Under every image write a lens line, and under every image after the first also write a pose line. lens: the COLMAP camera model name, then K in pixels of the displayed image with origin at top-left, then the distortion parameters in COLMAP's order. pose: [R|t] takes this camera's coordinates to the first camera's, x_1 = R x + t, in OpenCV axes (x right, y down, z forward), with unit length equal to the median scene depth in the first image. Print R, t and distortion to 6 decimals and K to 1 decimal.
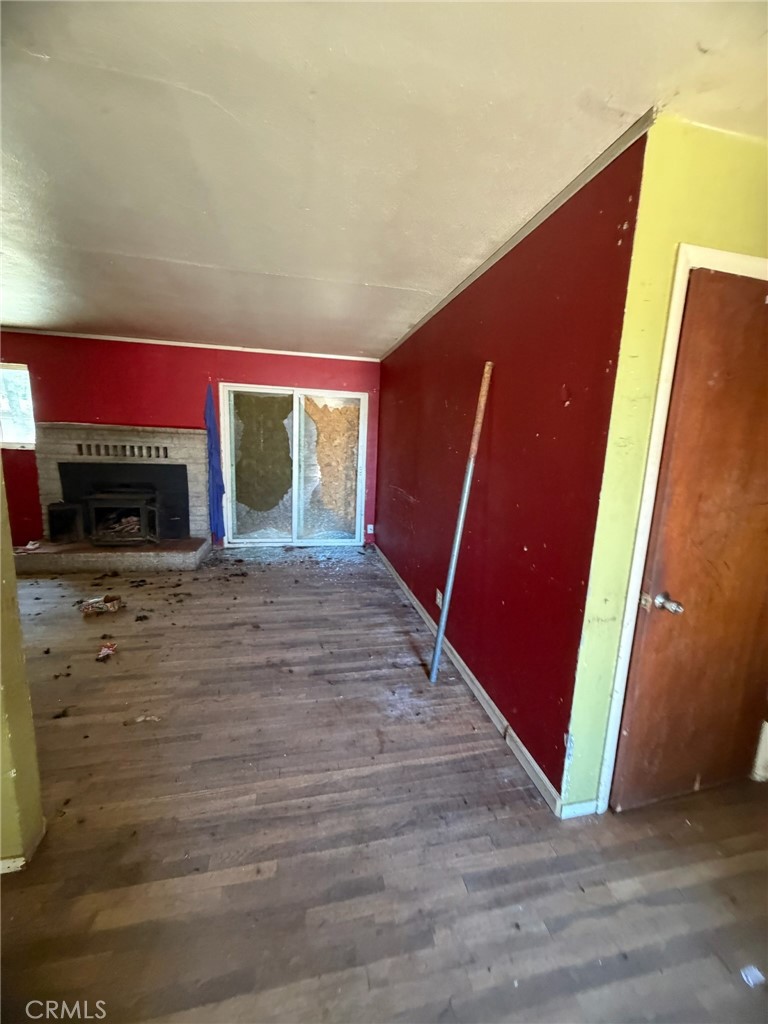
lens RADIAL K [[411.2, 0, 384.8], [0, 411.2, 510.4], [0, 0, 1]] dist [0.001013, 0.001343]
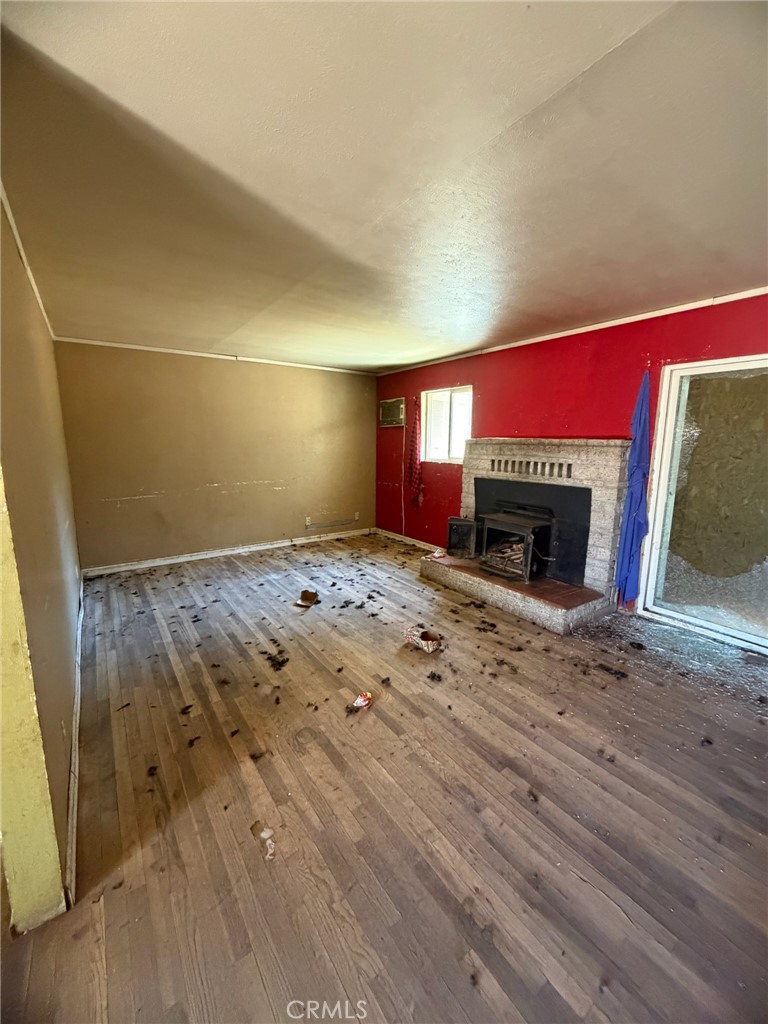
lens RADIAL K [[411.2, 0, 385.2], [0, 411.2, 506.5], [0, 0, 1]] dist [0.001013, 0.001343]
pose [[0.395479, 0.111046, -0.911737, 0.046096], [-0.149088, 0.987261, 0.055576, -0.068805], [0.906294, 0.113950, 0.406997, 0.394229]]
